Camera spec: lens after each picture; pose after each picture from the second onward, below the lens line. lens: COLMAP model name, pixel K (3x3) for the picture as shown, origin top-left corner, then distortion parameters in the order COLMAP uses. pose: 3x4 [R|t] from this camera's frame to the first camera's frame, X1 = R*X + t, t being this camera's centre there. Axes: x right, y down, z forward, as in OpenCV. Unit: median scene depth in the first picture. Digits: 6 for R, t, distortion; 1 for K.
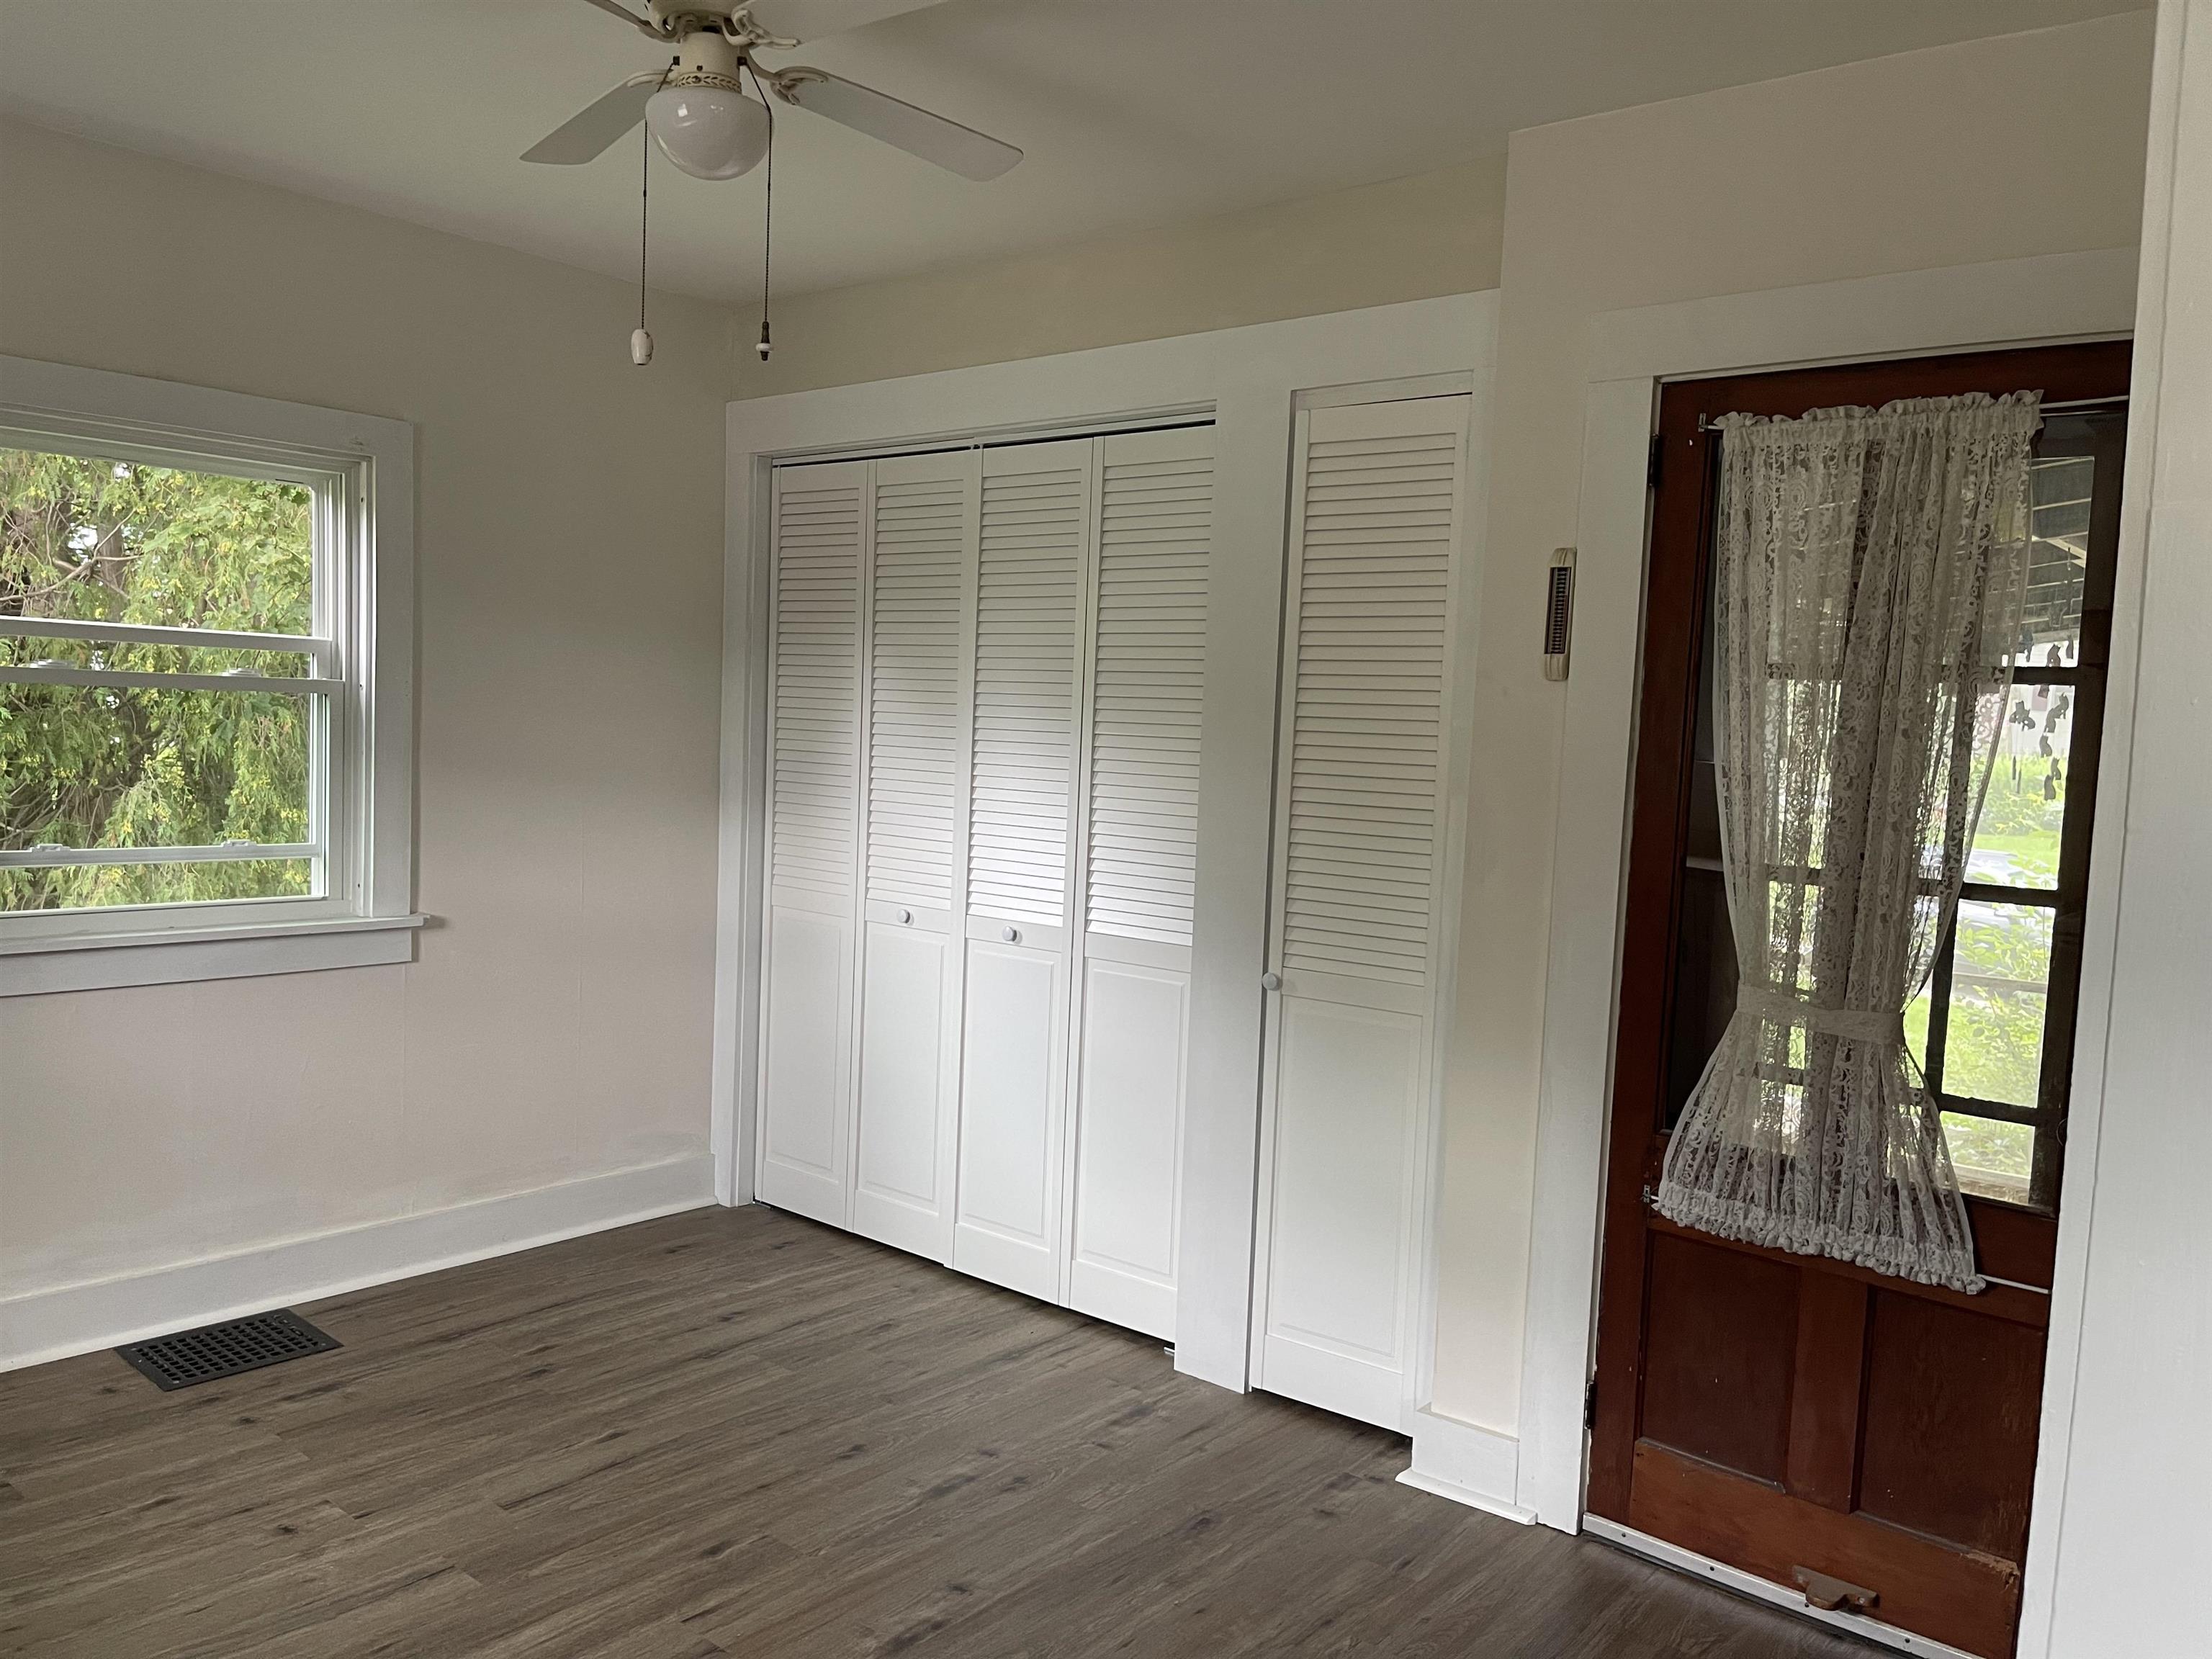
lens RADIAL K [[1680.1, 0, 1118.8], [0, 1680.1, 846.0], [0, 0, 1]] dist [0.033348, -0.016788]
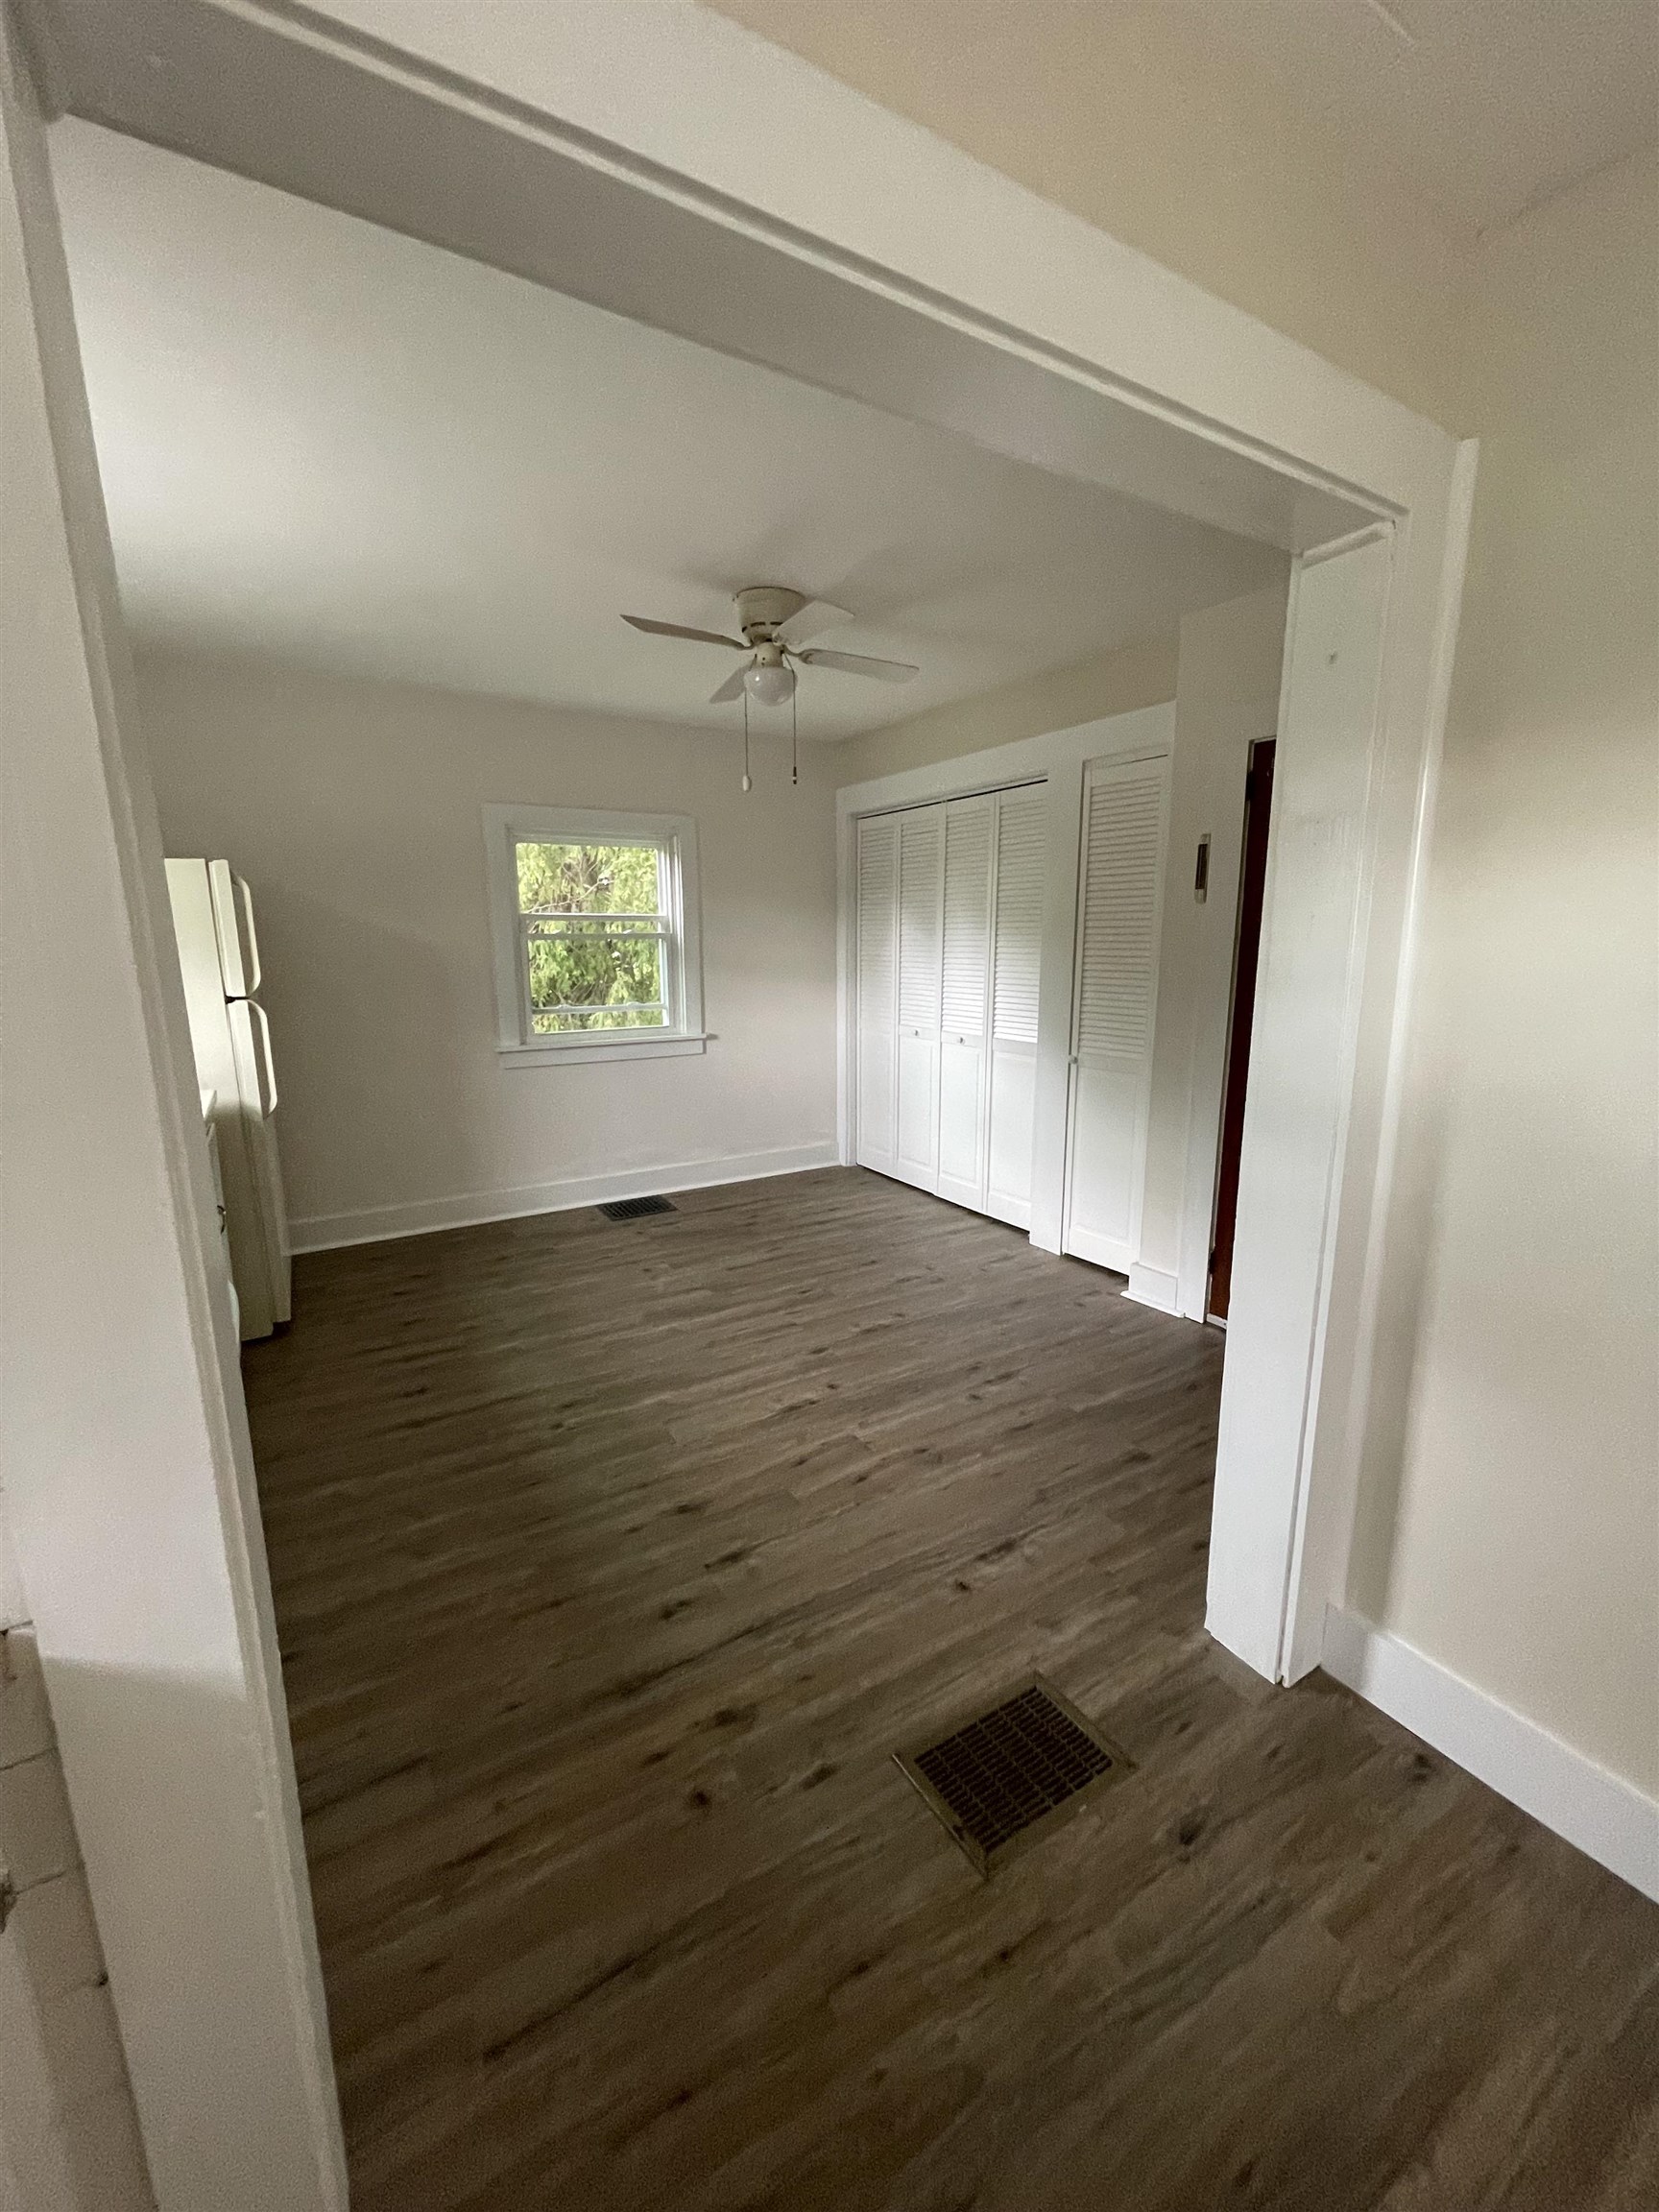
lens RADIAL K [[887.7, 0, 823.7], [0, 887.7, 1101.3], [0, 0, 1]] dist [-0.006757, -0.000761]
pose [[0.946889, 0.012542, -0.321317, 0.148610], [0.021621, 0.994495, 0.102534, 0.013858], [0.320834, -0.104035, 0.941405, -0.117562]]
